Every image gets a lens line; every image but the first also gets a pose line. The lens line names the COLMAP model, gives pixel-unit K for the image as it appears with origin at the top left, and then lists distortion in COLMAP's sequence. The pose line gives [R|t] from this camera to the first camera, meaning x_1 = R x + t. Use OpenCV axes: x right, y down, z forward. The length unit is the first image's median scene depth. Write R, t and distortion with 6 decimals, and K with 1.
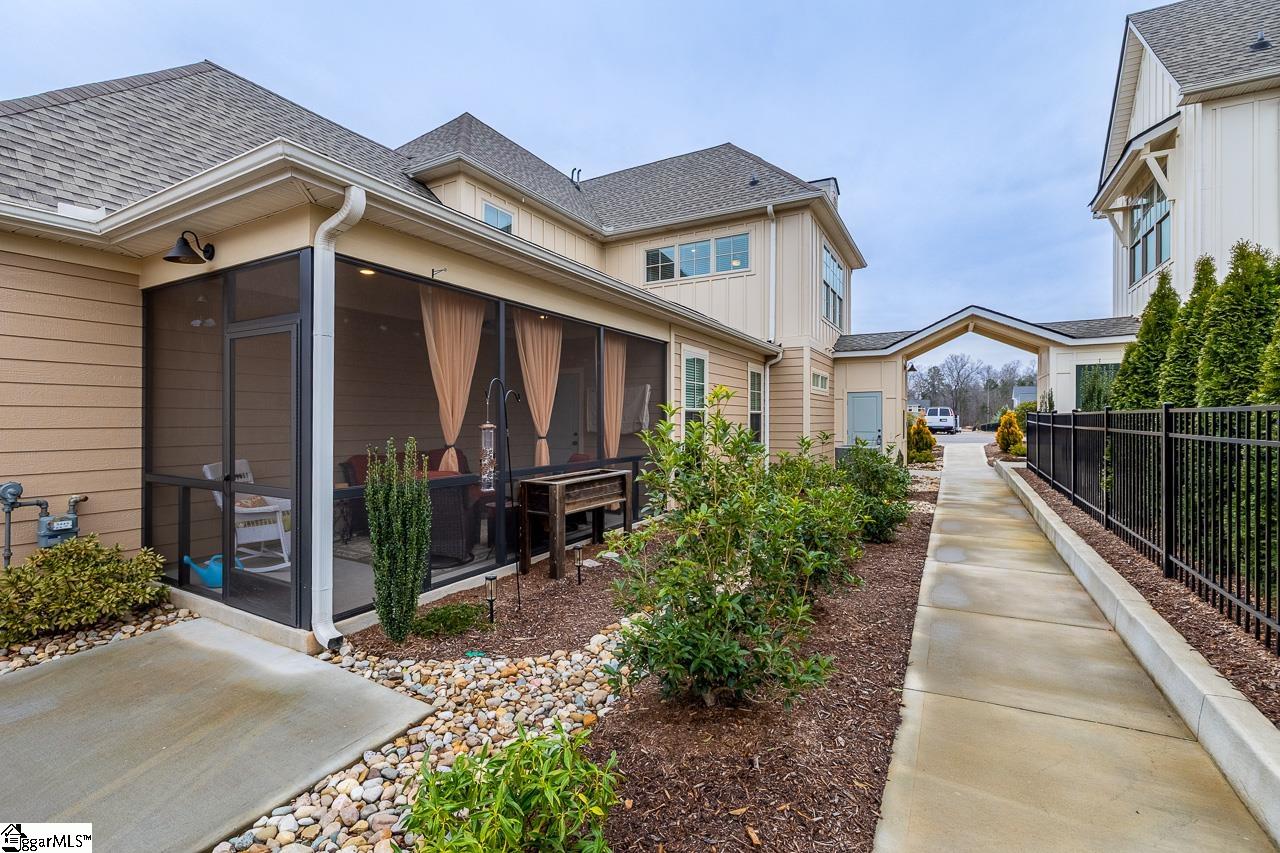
lens RADIAL K [[561.0, 0, 636.1], [0, 561.0, 420.5], [0, 0, 1]] dist [-0.000156, 0.001268]
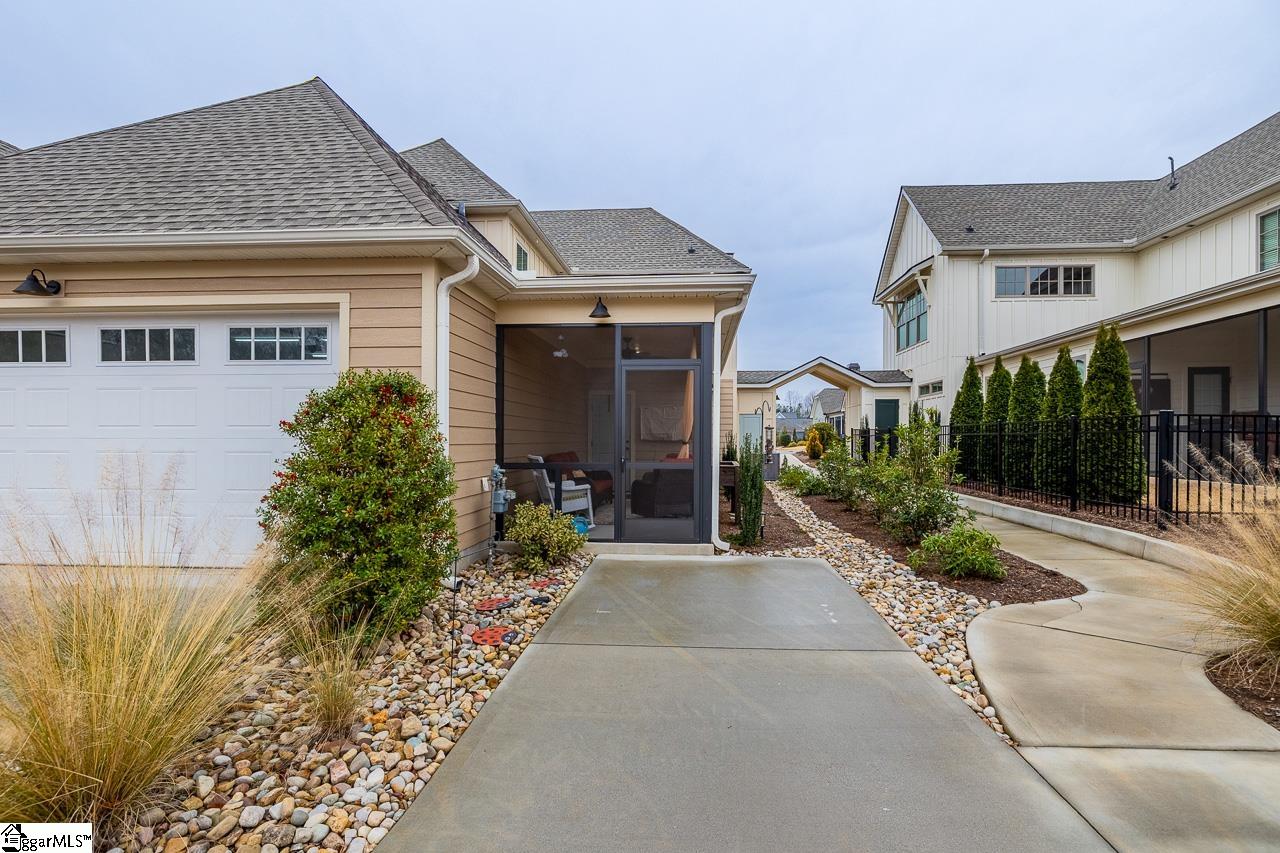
lens RADIAL K [[561.0, 0, 678.6], [0, 561.0, 447.1], [0, 0, 1]] dist [-0.000156, 0.001268]
pose [[0.889455, -0.004965, 0.456996, -0.466397], [-0.000577, 0.999928, 0.011987, 0.016927], [-0.457023, -0.010925, 0.889388, -0.162570]]
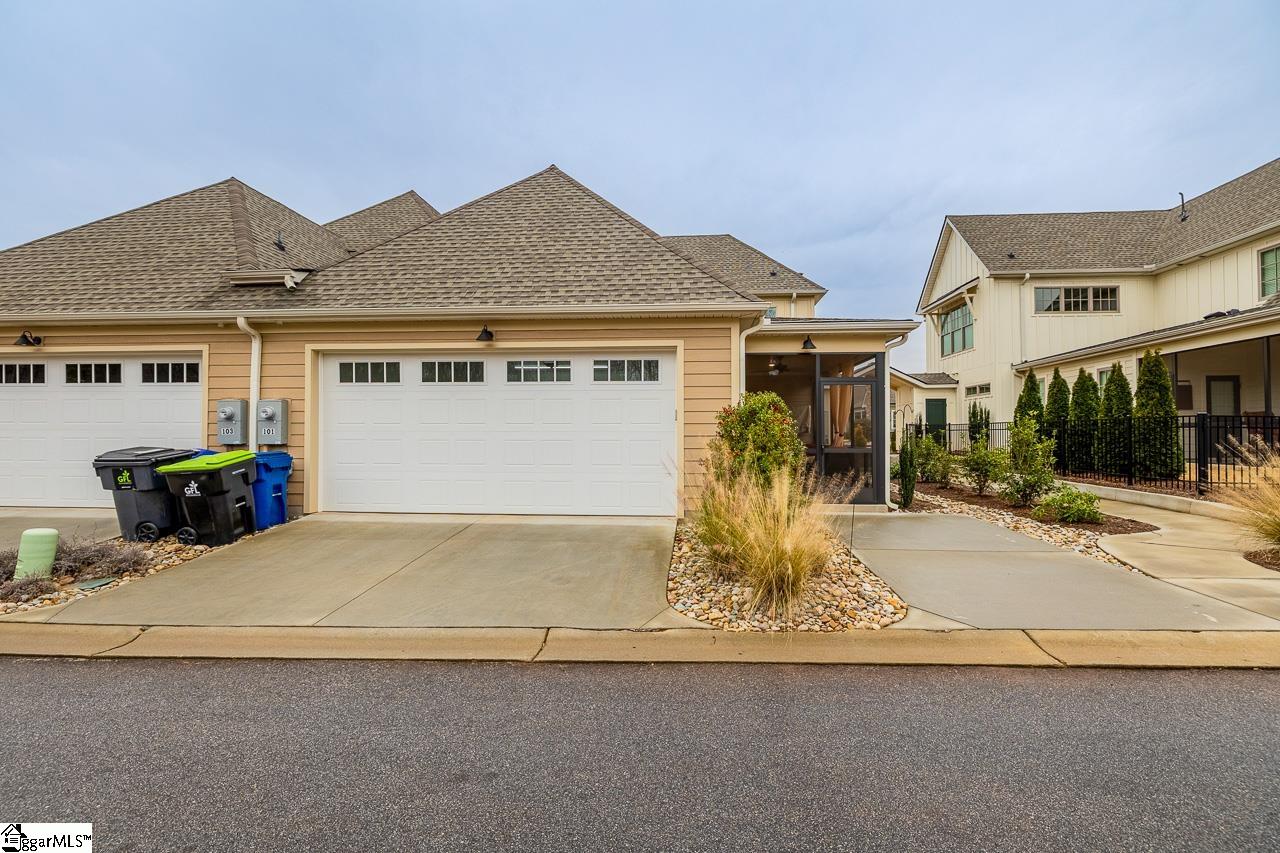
lens RADIAL K [[561.0, 0, 668.0], [0, 561.0, 427.3], [0, 0, 1]] dist [-0.000156, 0.001268]
pose [[0.894152, 0.007285, 0.447704, -0.840018], [-0.001201, 0.999903, -0.013870, 0.020028], [-0.447761, 0.011864, 0.894074, -0.269044]]
